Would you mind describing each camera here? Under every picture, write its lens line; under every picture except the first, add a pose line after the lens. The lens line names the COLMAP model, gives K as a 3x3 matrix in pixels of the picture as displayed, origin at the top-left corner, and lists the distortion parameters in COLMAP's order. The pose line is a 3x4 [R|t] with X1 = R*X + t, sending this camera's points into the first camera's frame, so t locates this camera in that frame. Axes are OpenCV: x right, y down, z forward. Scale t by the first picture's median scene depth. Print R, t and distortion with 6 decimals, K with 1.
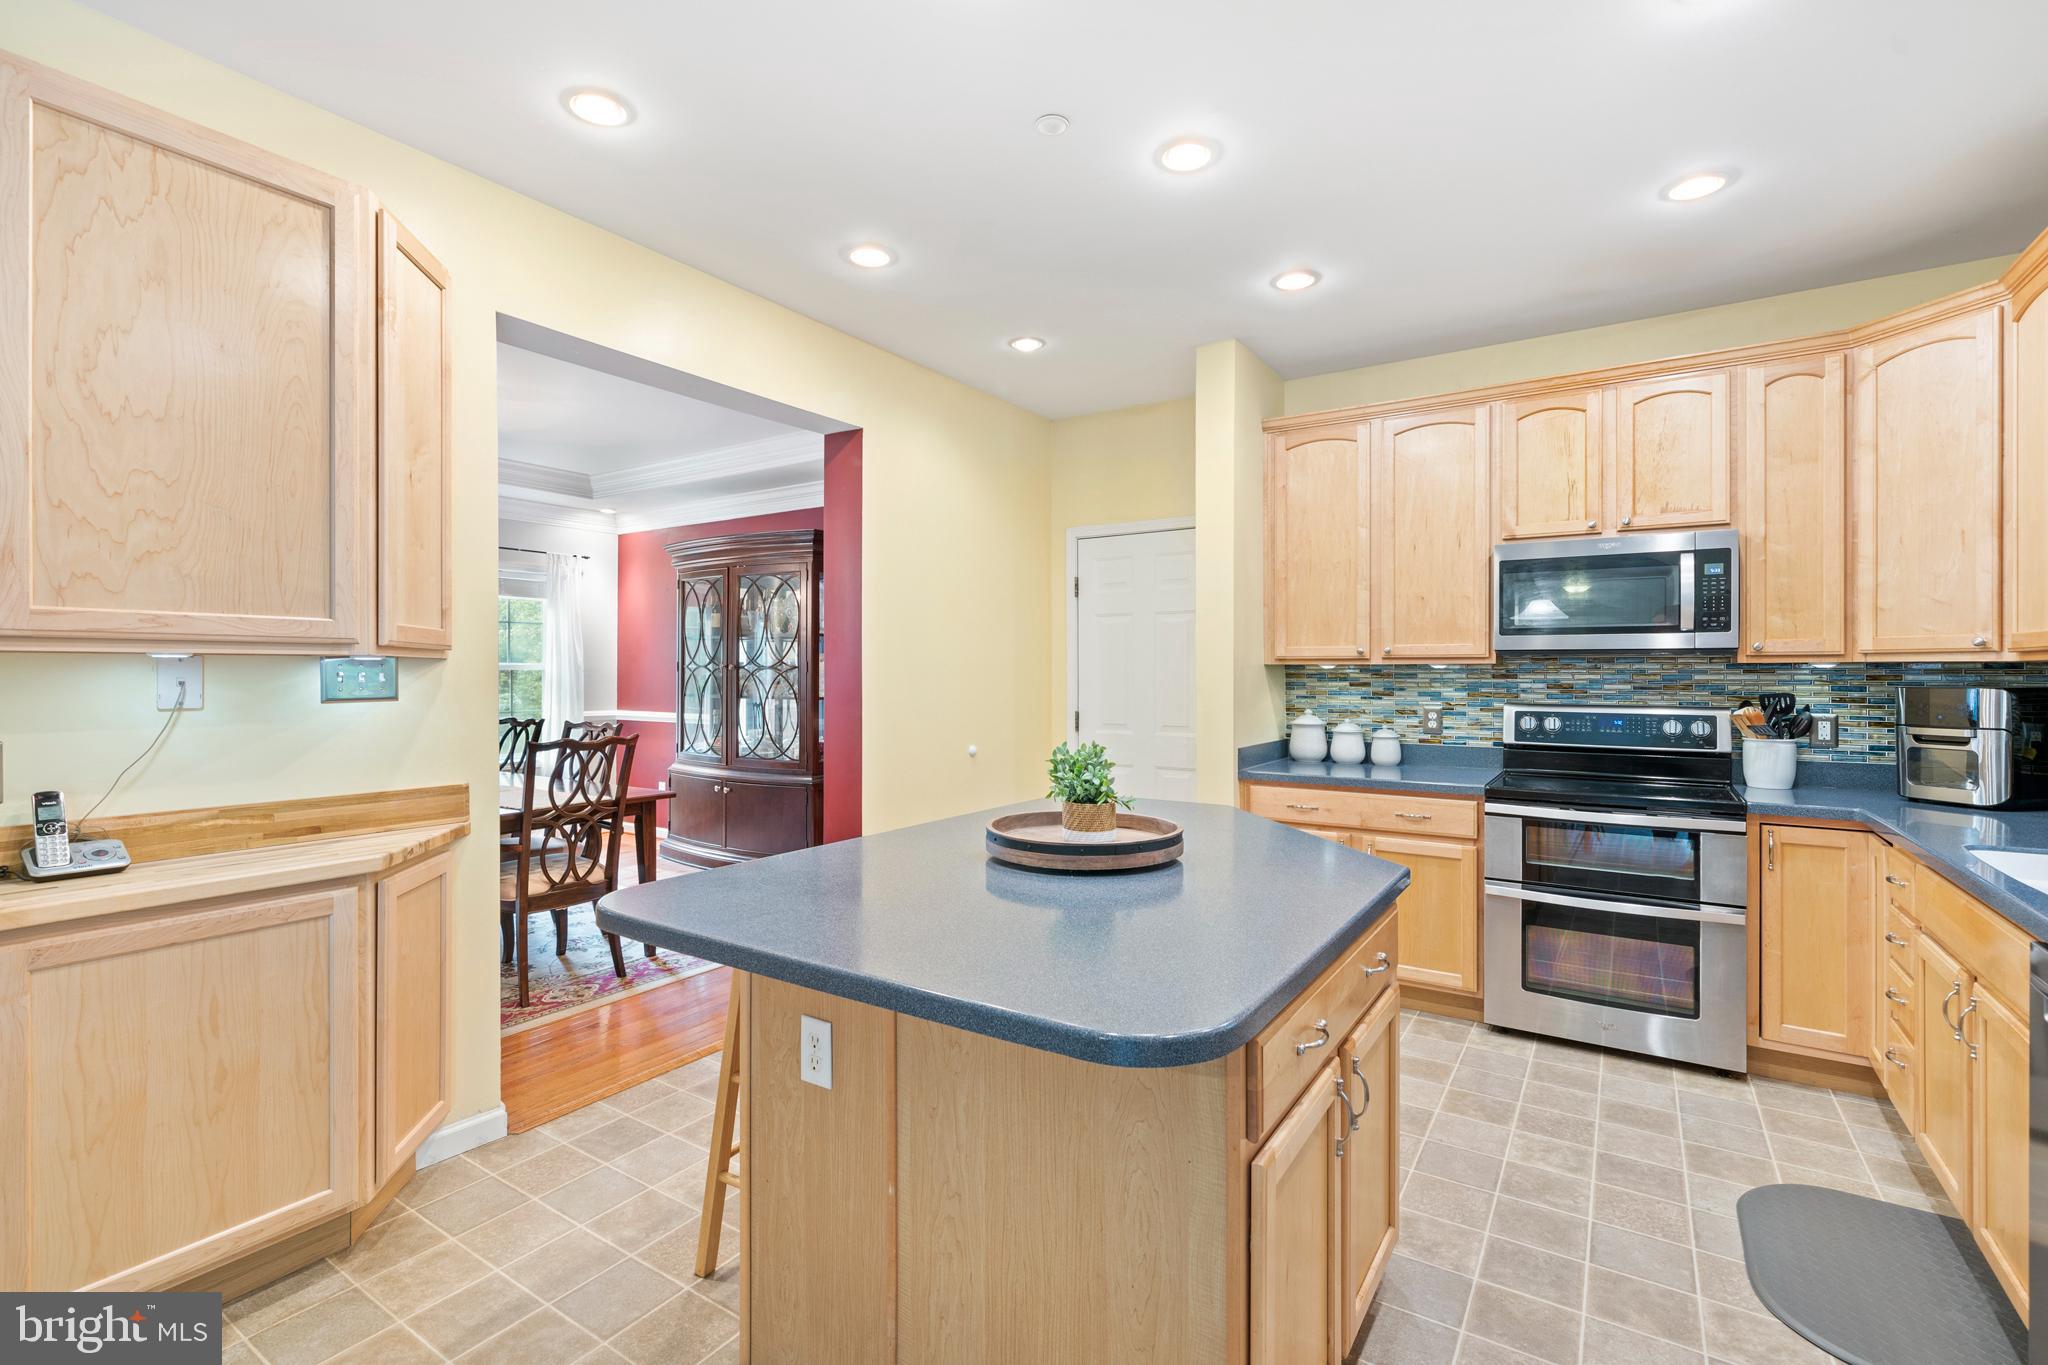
lens RADIAL K [[923.9, 0, 1005.6], [0, 923.9, 666.8], [0, 0, 1]] dist [0.000630, 0.000193]
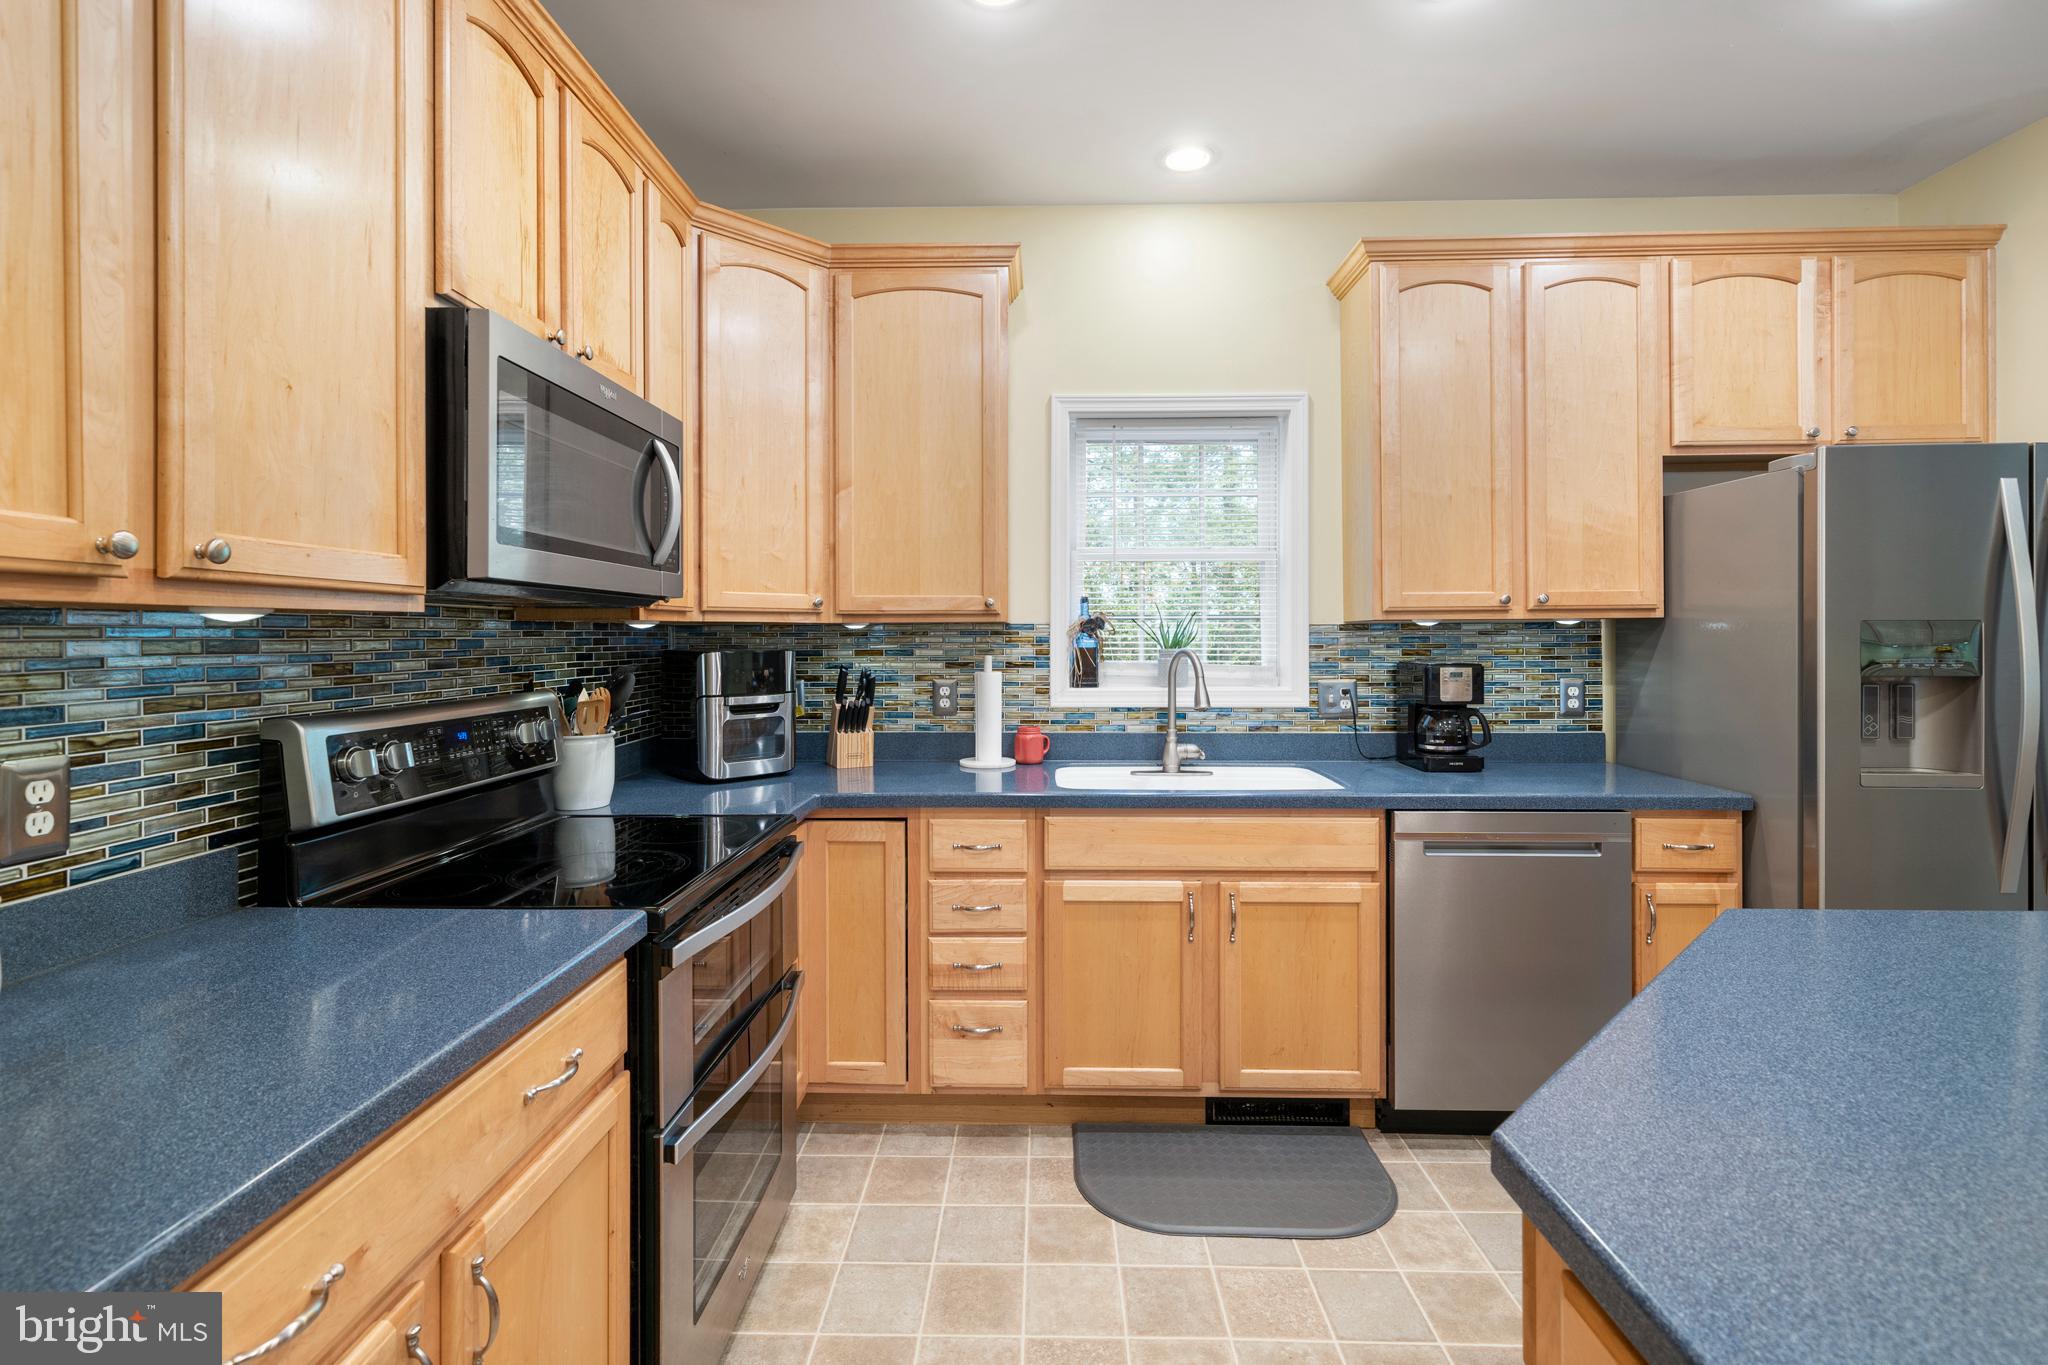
lens RADIAL K [[923.9, 0, 1040.8], [0, 923.9, 641.8], [0, 0, 1]] dist [0.000630, 0.000193]
pose [[-0.540488, 0.001738, 0.841350, 0.073851], [0.007340, 0.999970, 0.002650, 0.010095], [-0.841320, 0.007607, -0.540484, 0.979088]]
